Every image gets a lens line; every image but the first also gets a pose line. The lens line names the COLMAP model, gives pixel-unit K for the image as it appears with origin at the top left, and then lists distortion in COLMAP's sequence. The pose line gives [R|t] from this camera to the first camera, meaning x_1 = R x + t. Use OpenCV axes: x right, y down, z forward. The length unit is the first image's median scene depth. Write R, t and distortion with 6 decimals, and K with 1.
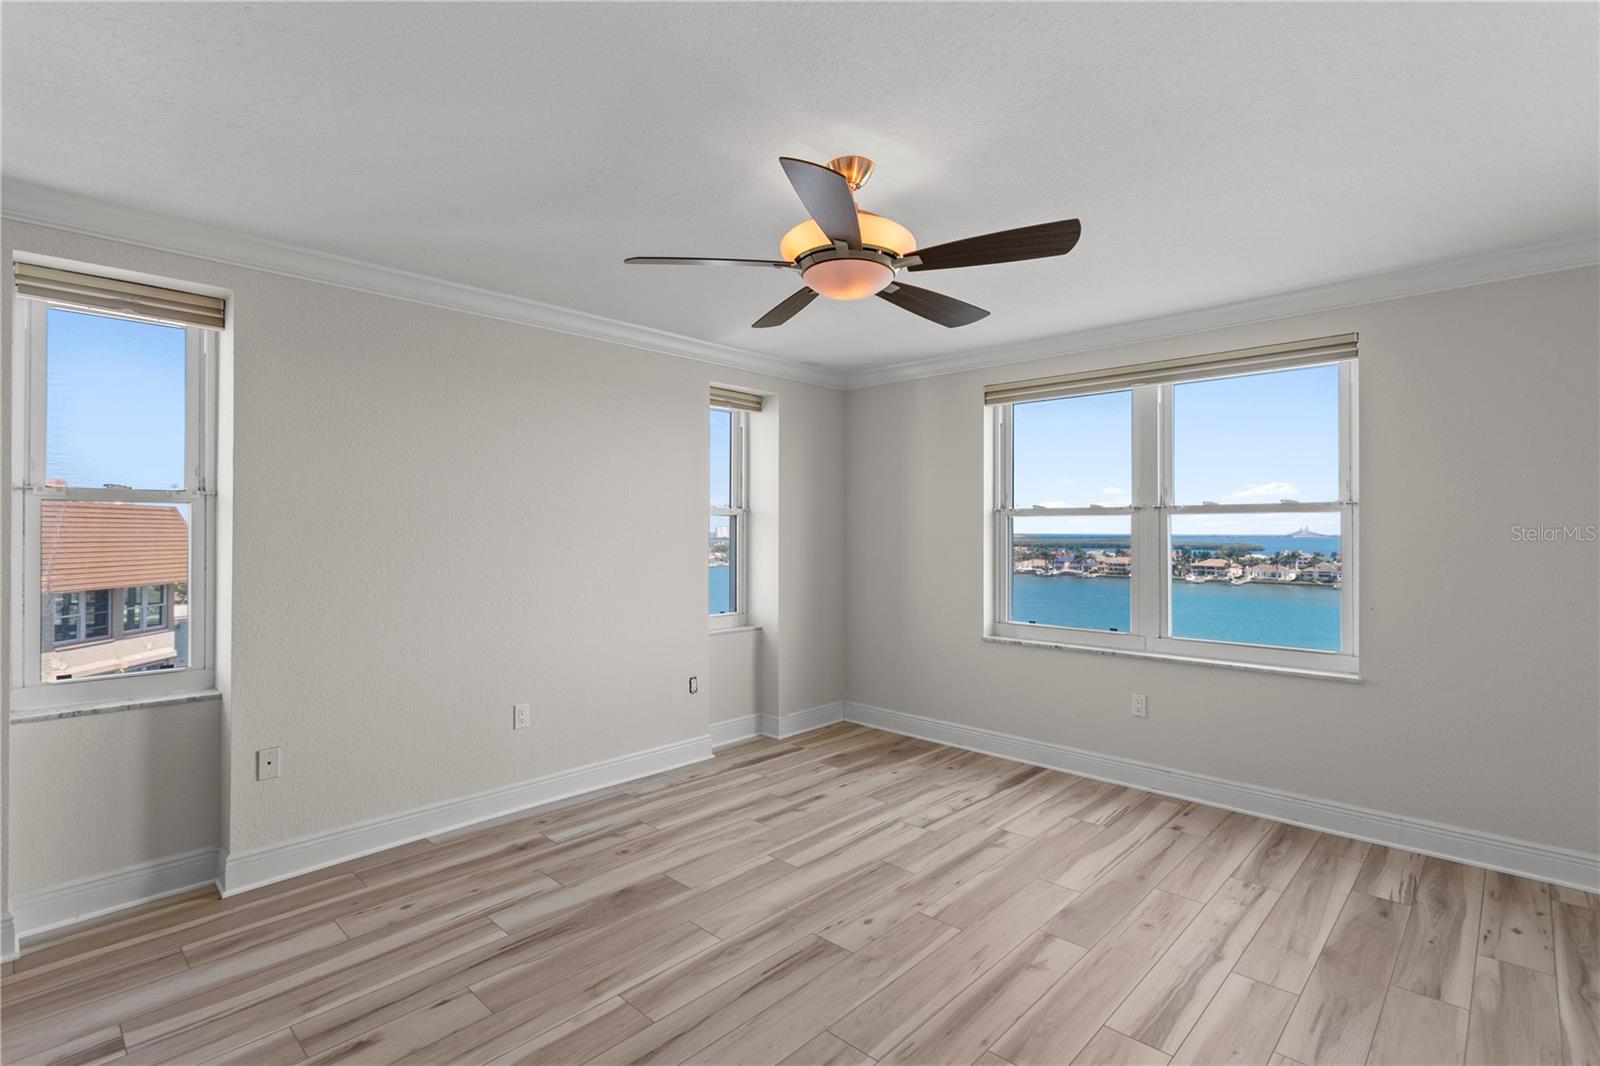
lens RADIAL K [[766.0, 0, 805.7], [0, 766.0, 527.6], [0, 0, 1]] dist [-0.001443, 0.002204]
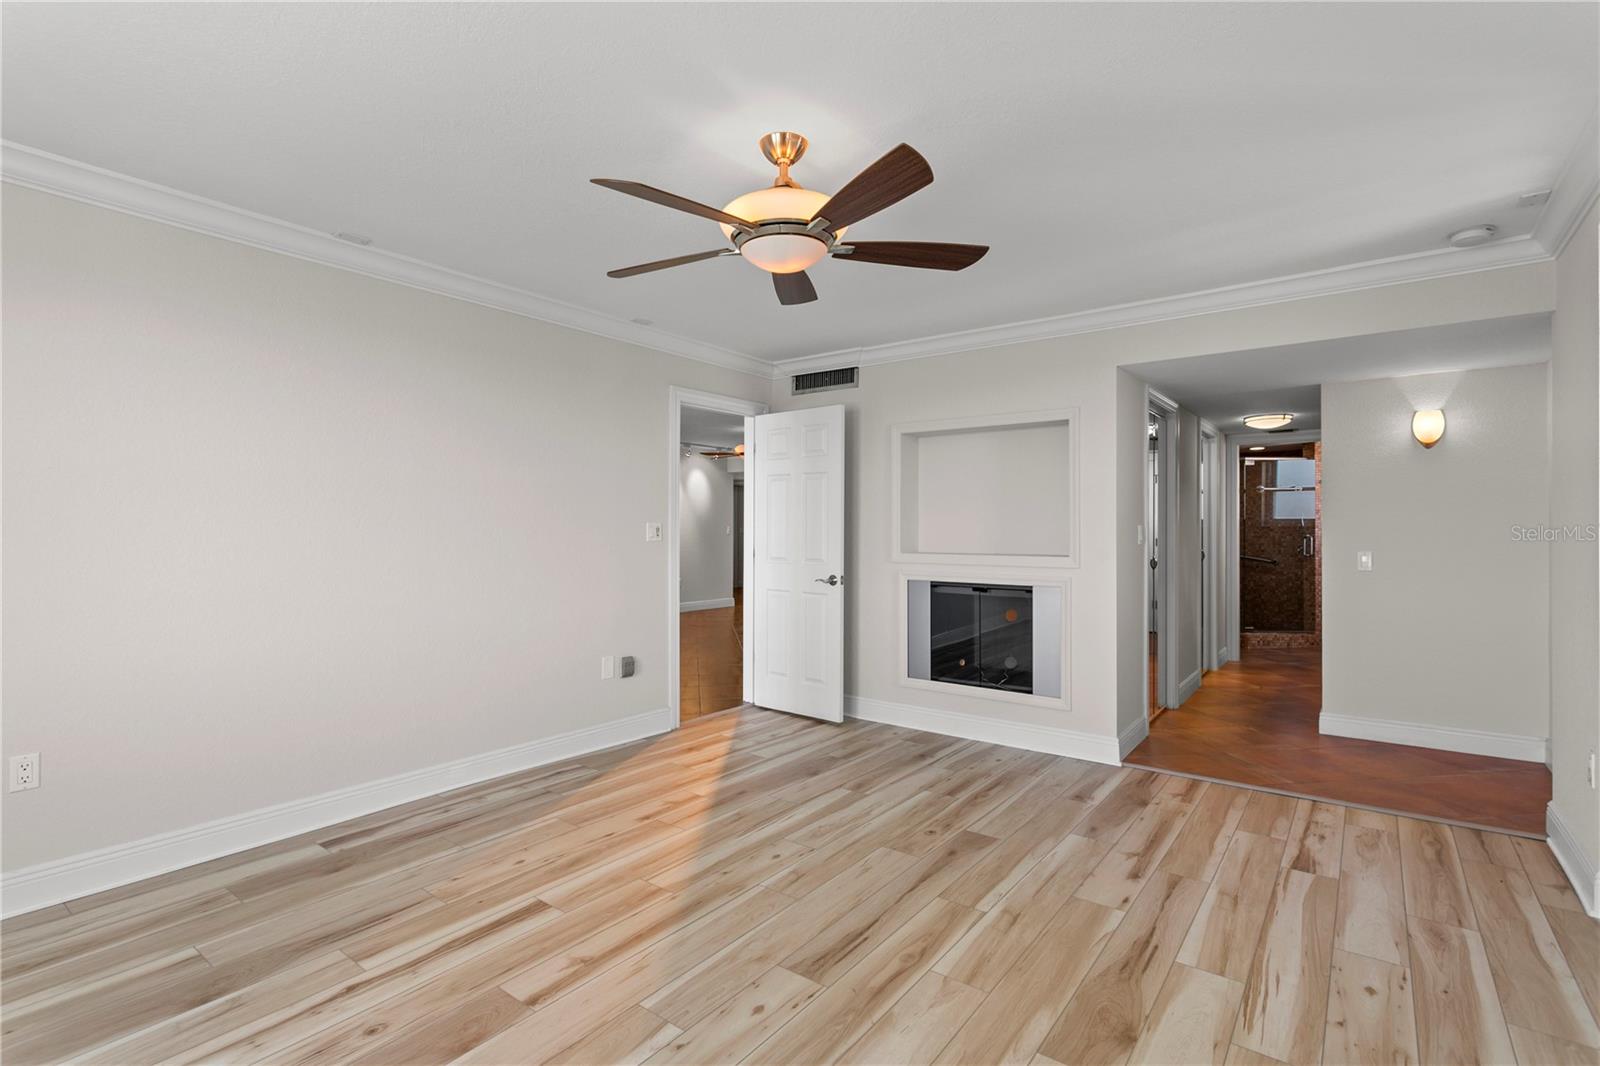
lens RADIAL K [[766.0, 0, 798.7], [0, 766.0, 531.6], [0, 0, 1]] dist [-0.001443, 0.002204]
pose [[-0.995148, -0.003735, -0.098314, 0.129638], [-0.003854, 0.999992, 0.001026, 0.050278], [0.098309, 0.001400, -0.995155, 1.923961]]
